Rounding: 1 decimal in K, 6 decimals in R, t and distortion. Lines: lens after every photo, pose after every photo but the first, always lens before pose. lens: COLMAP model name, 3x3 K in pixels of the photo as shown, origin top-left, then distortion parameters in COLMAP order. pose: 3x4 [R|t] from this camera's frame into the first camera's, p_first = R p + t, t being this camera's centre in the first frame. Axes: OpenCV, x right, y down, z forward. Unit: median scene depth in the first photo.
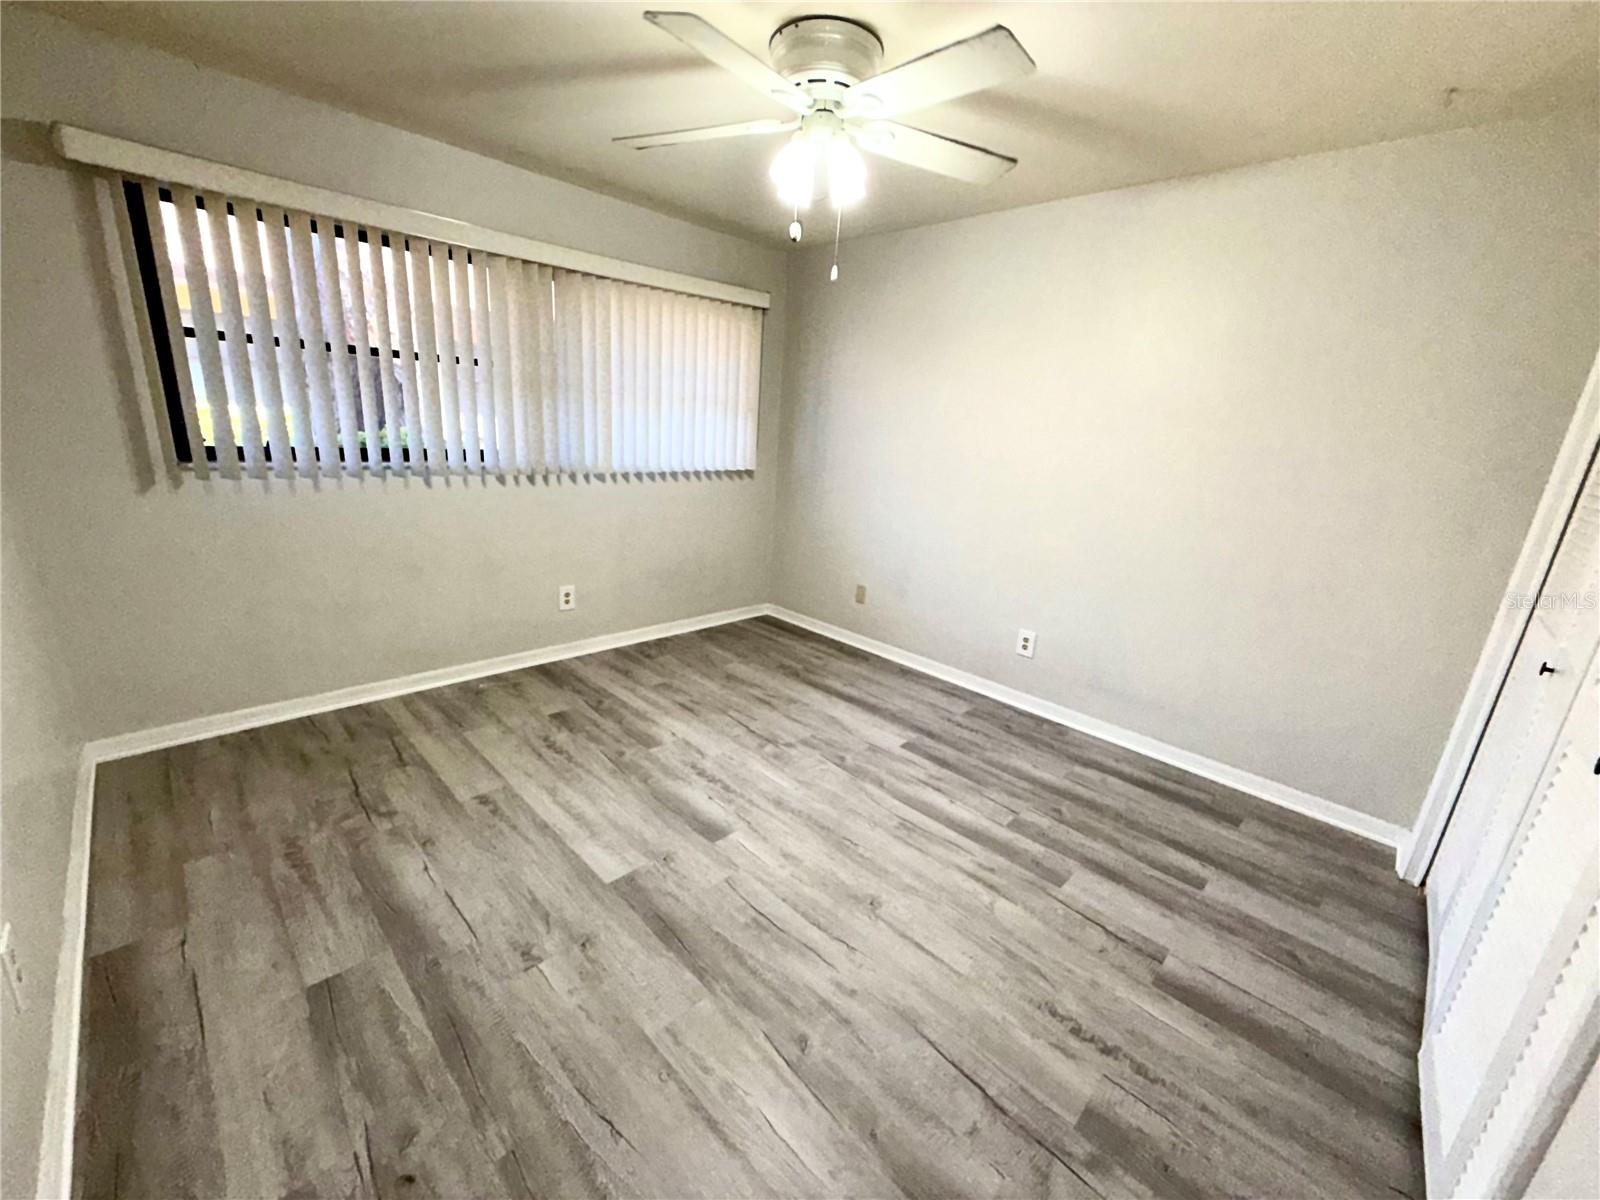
lens RADIAL K [[634.6, 0, 795.1], [0, 634.6, 600.7], [0, 0, 1]] dist [-0.000446, -0.000161]
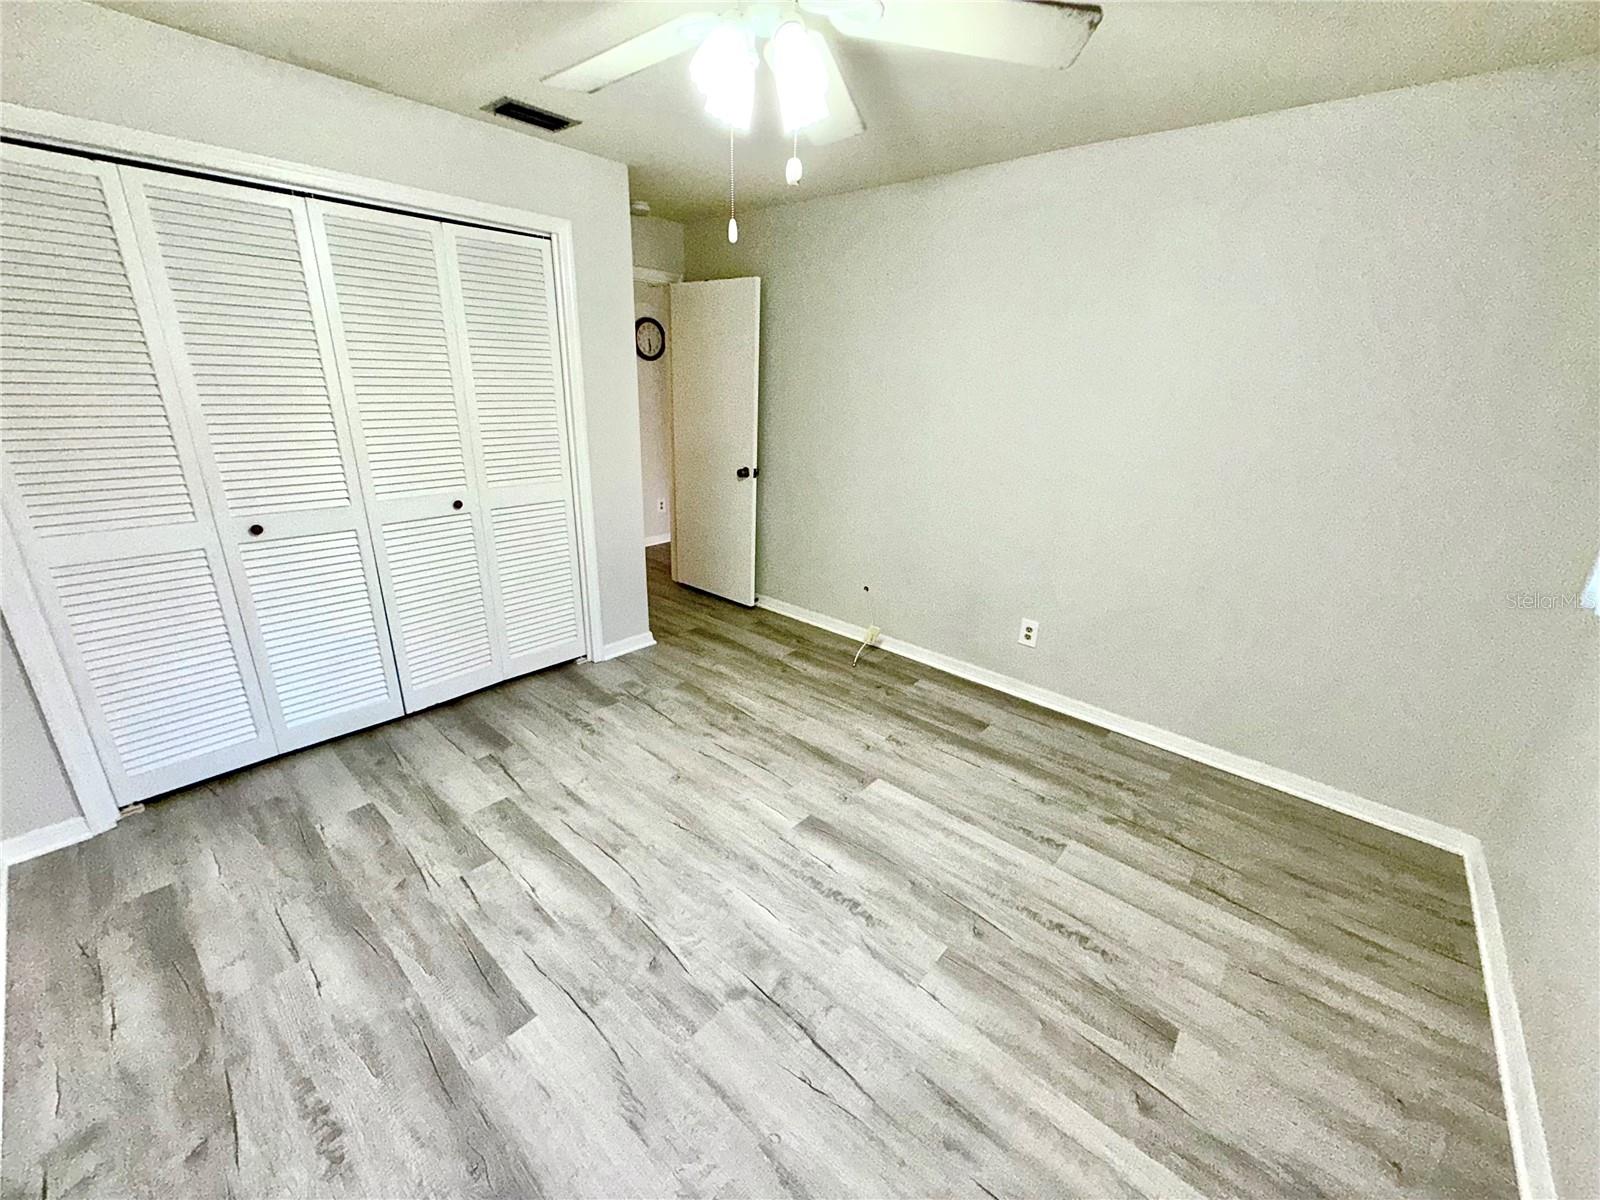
lens RADIAL K [[634.6, 0, 795.1], [0, 634.6, 600.7], [0, 0, 1]] dist [-0.000446, -0.000161]
pose [[-0.993268, -0.074957, -0.088315, 0.020146], [-0.112422, 0.807533, 0.579010, -0.510857], [0.027916, 0.585040, -0.810524, 1.558455]]
